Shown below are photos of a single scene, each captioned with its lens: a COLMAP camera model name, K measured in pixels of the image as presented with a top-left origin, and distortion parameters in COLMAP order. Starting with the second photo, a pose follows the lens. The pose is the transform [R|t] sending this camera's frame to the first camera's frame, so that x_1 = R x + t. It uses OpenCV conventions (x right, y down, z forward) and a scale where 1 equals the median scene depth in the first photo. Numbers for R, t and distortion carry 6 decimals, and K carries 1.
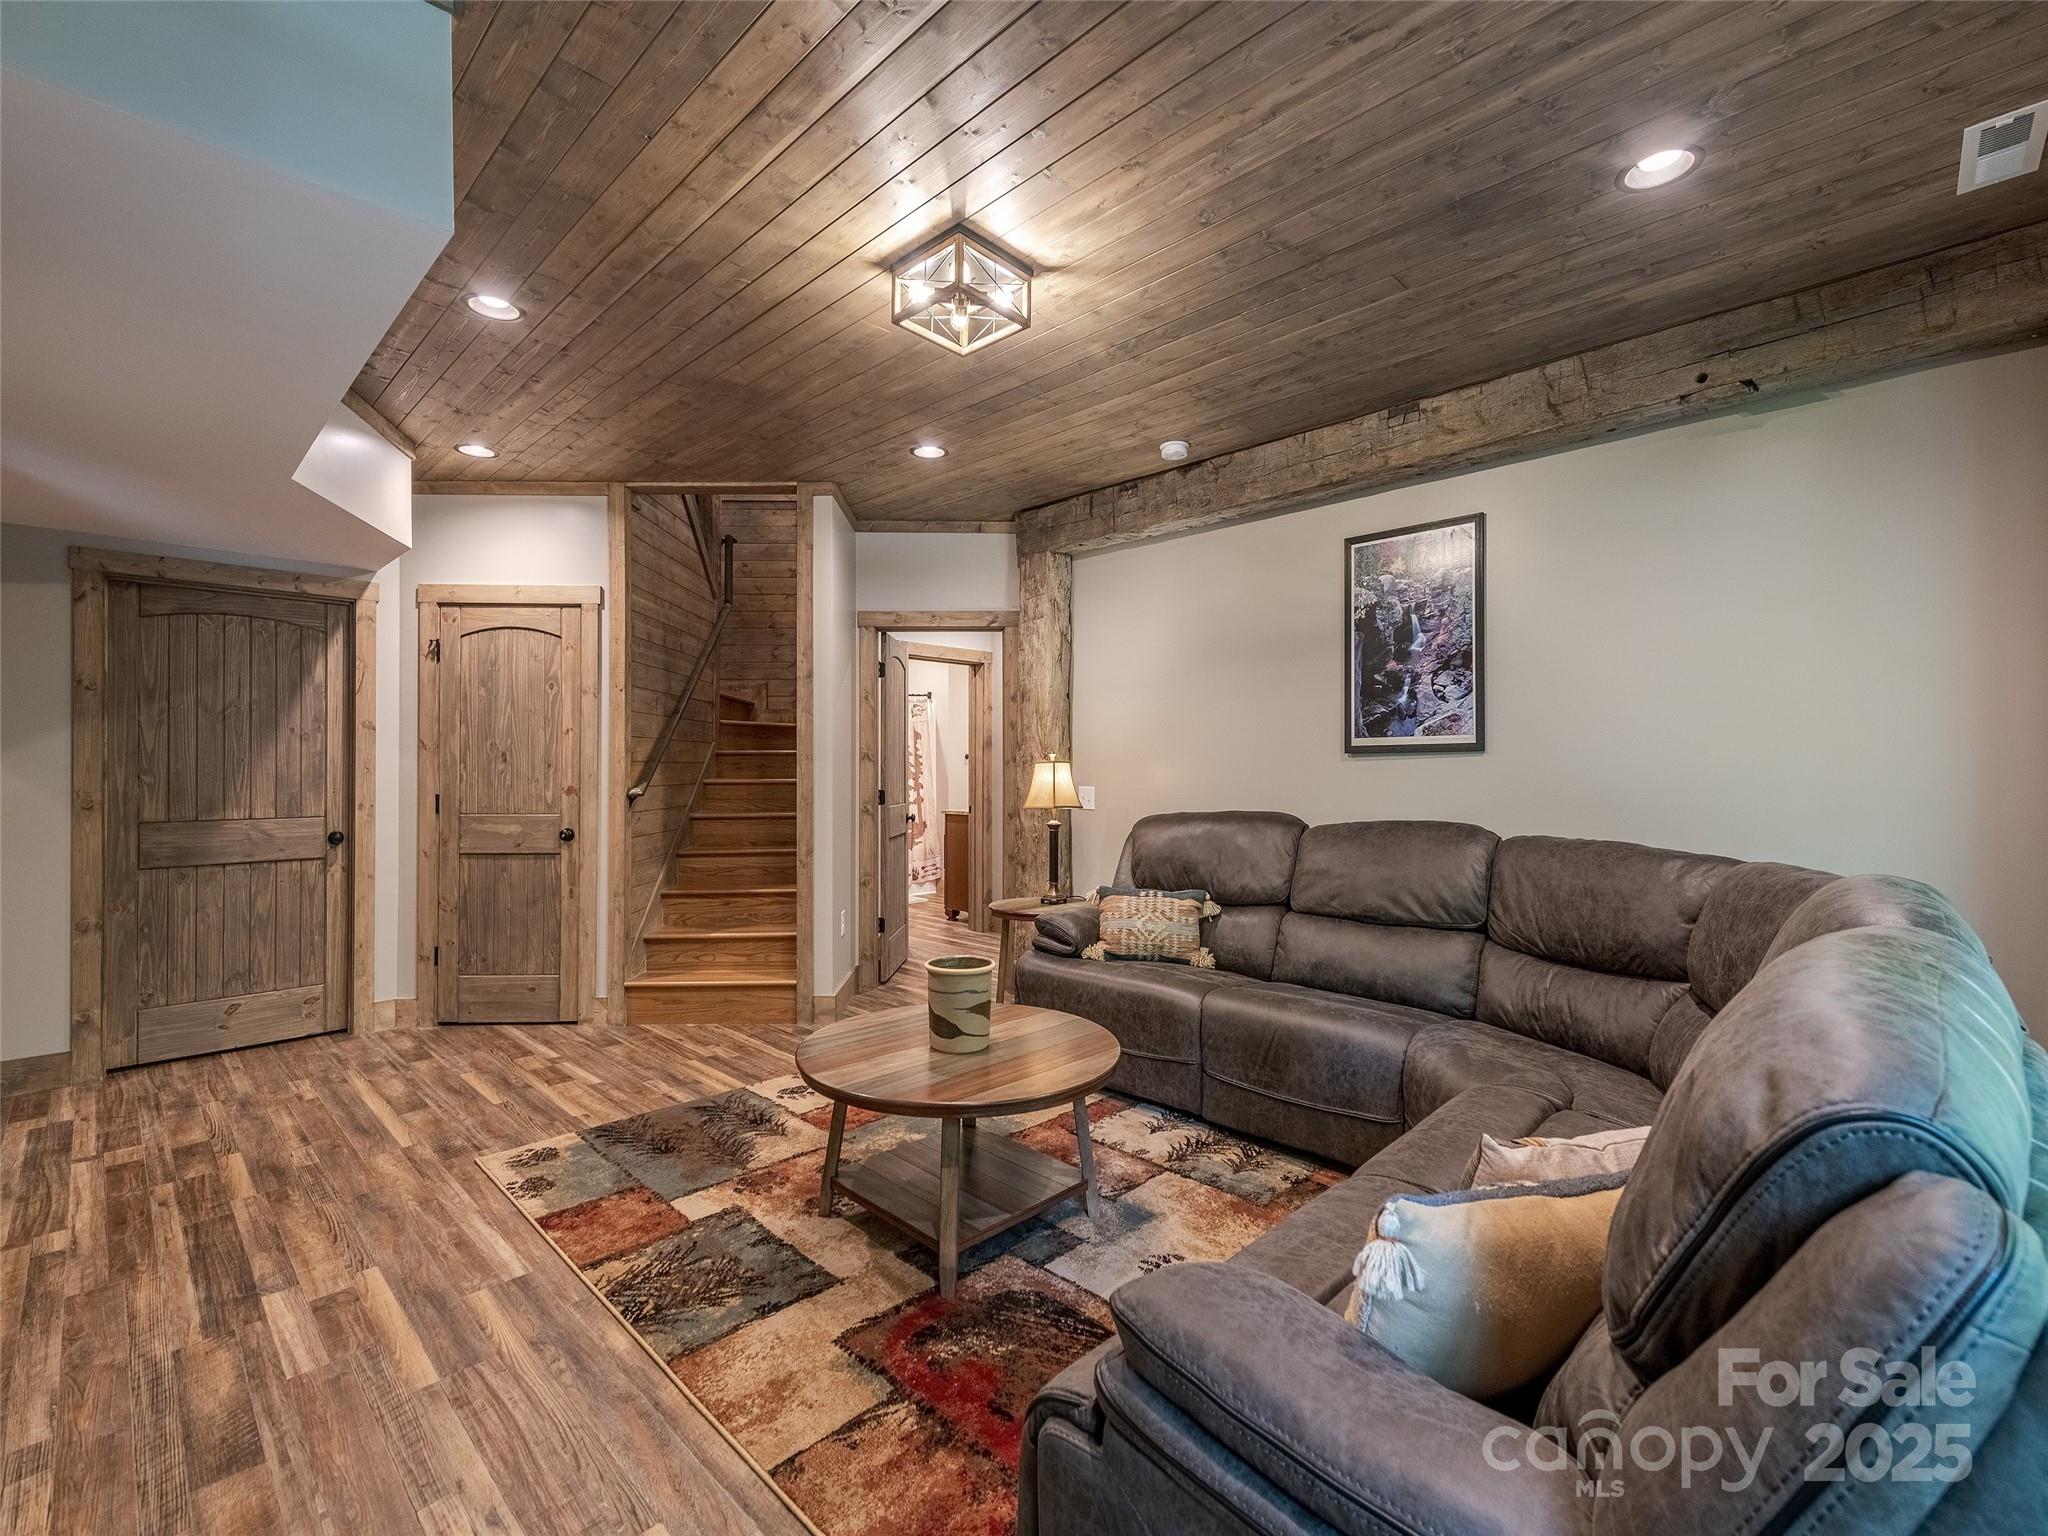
lens RADIAL K [[904.8, 0, 1025.2], [0, 904.8, 748.7], [0, 0, 1]] dist [0.017301, -0.001211]
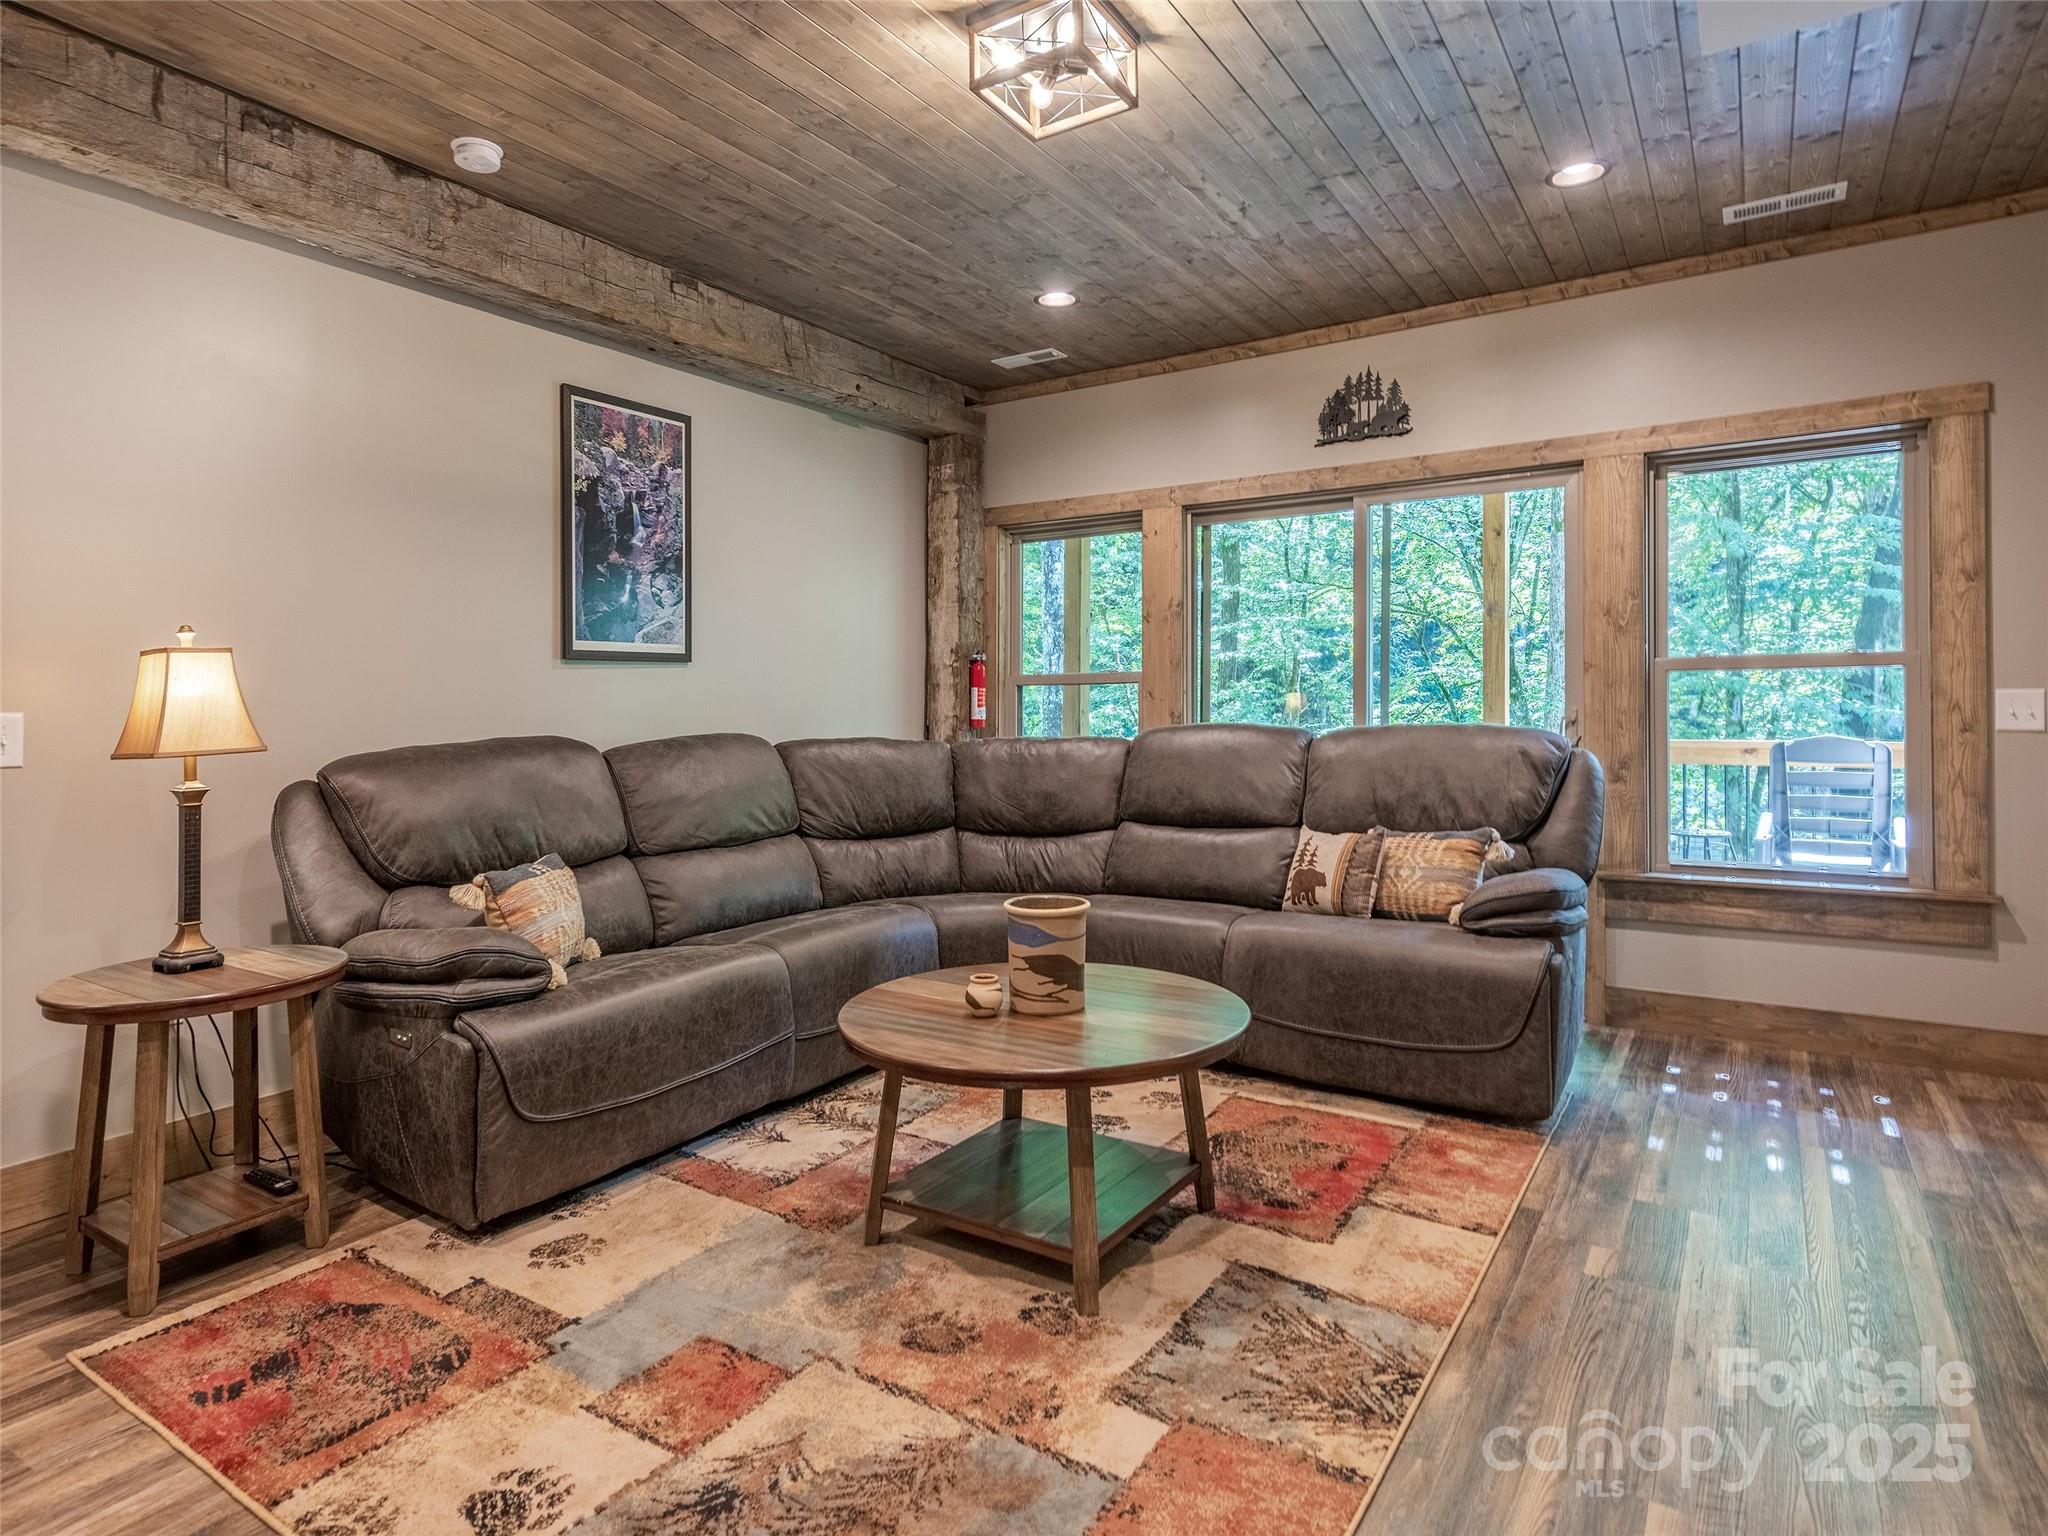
lens RADIAL K [[1107.3, 0, 1054.9], [0, 1107.3, 695.8], [0, 0, 1]] dist [0.010470, -0.003347]
pose [[-0.206380, 0.012579, 0.978391, -0.715427], [-0.006472, 0.999878, -0.014220, 0.051359], [-0.978451, -0.009267, -0.206273, 0.842458]]
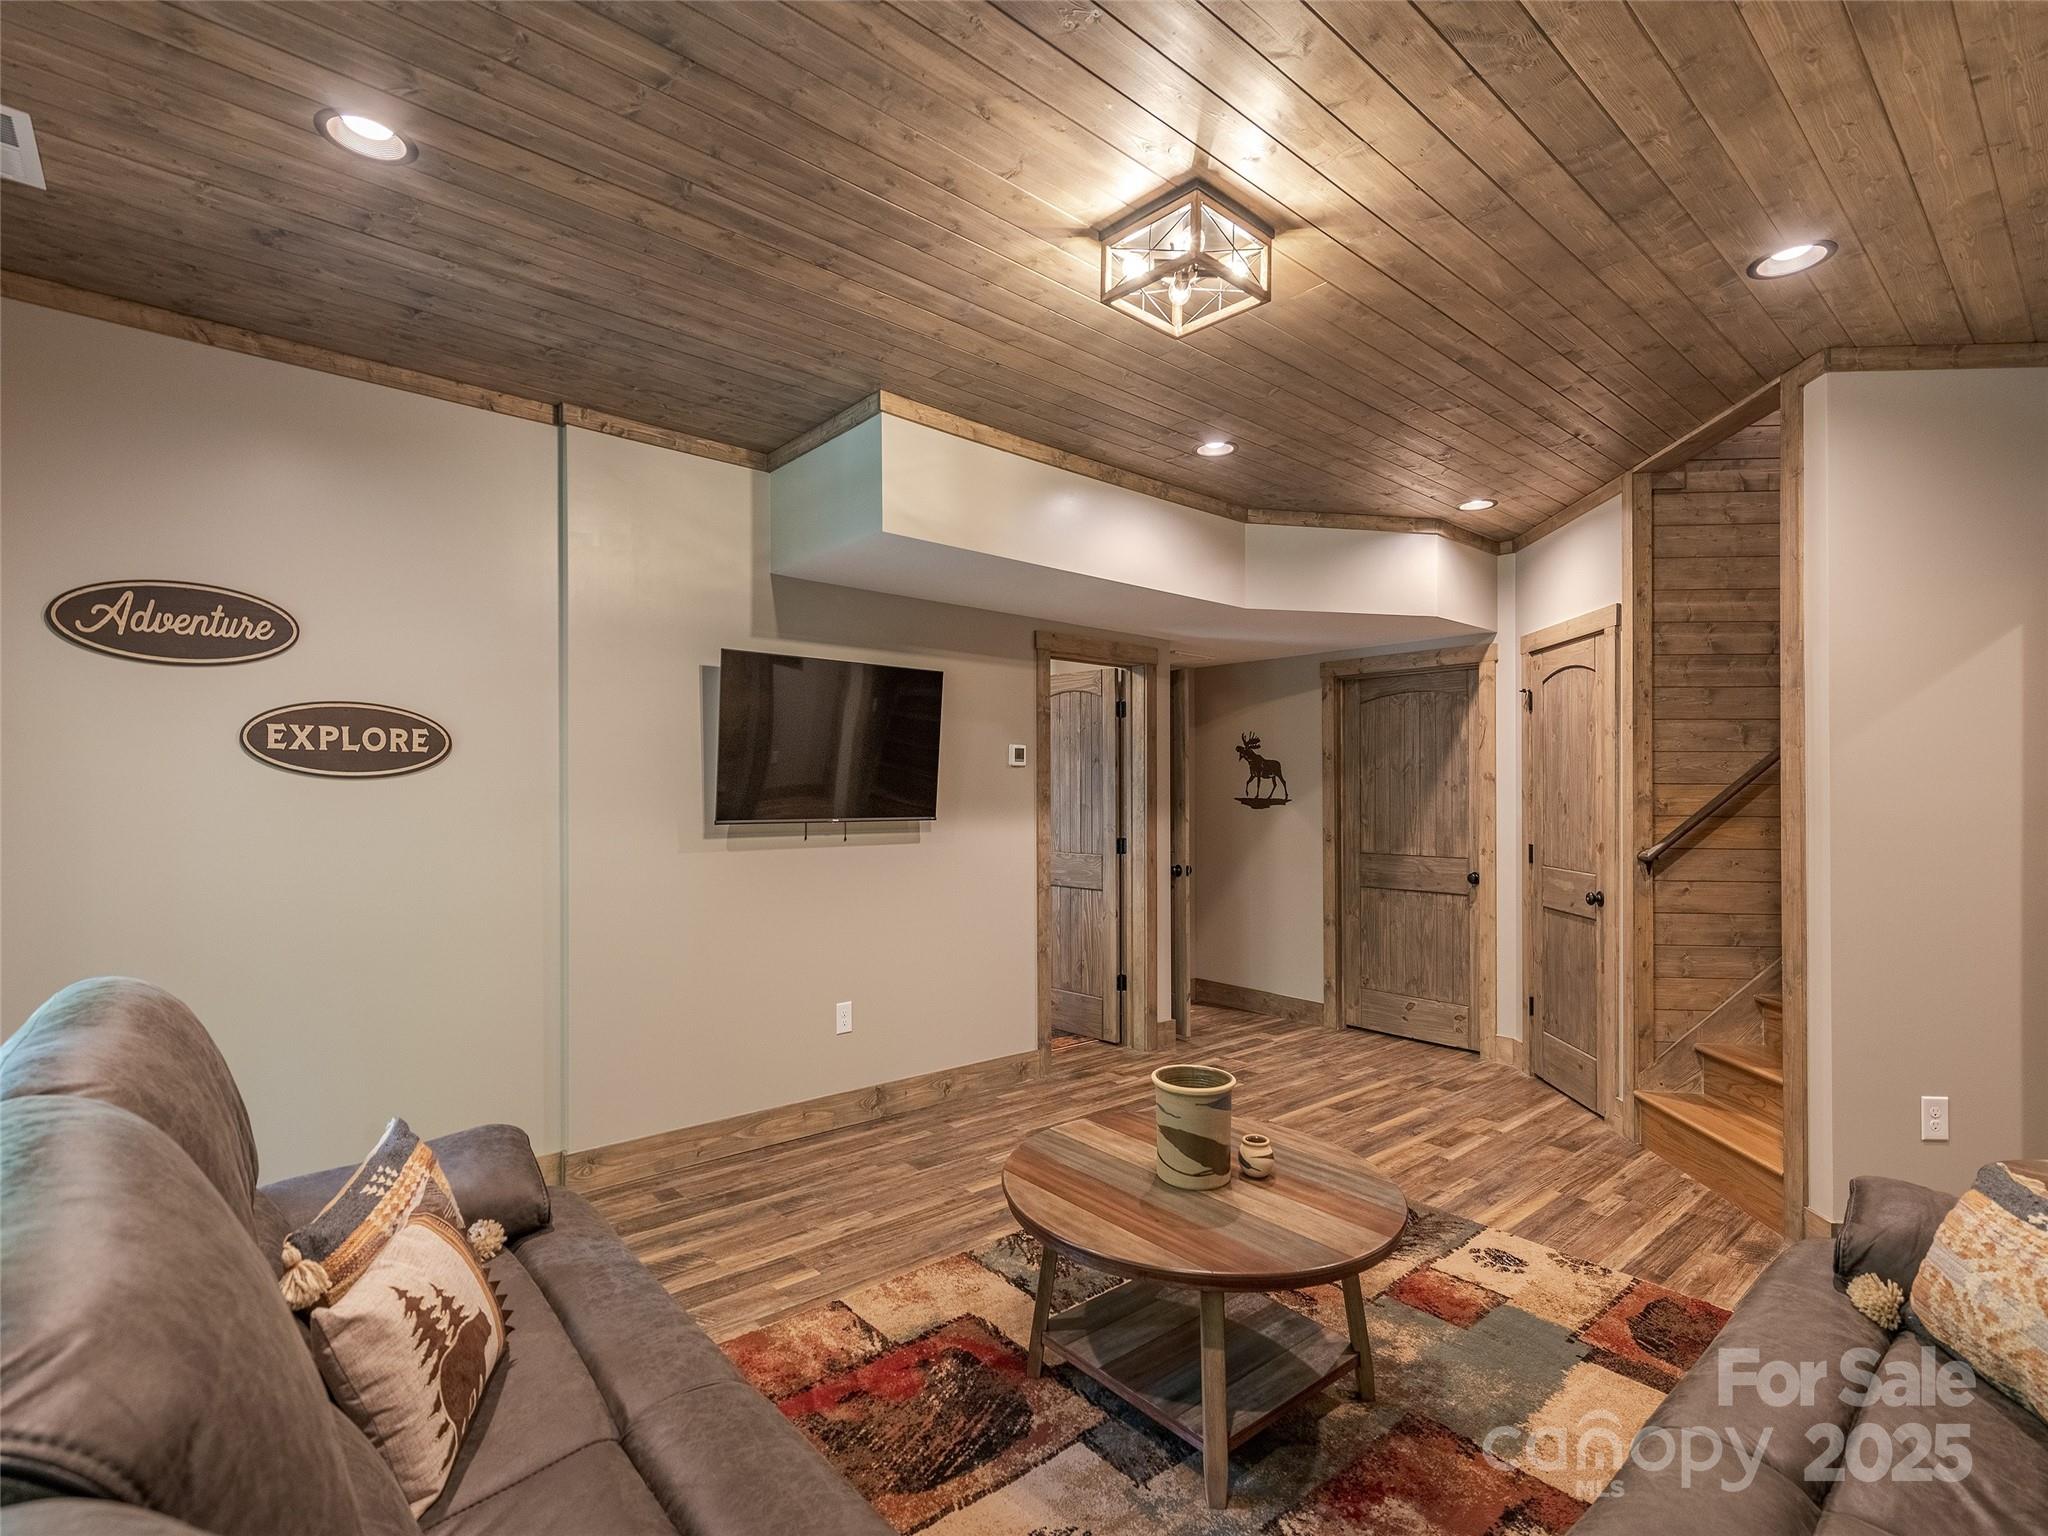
lens RADIAL K [[1004.4, 0, 1027.6], [0, 1004.4, 784.2], [0, 0, 1]] dist [0.005080, 0.001657]
pose [[-0.102175, -0.007811, -0.994736, 0.603694], [0.014727, 0.999848, -0.009364, -0.015875], [0.994657, -0.015606, -0.102044, 0.673268]]
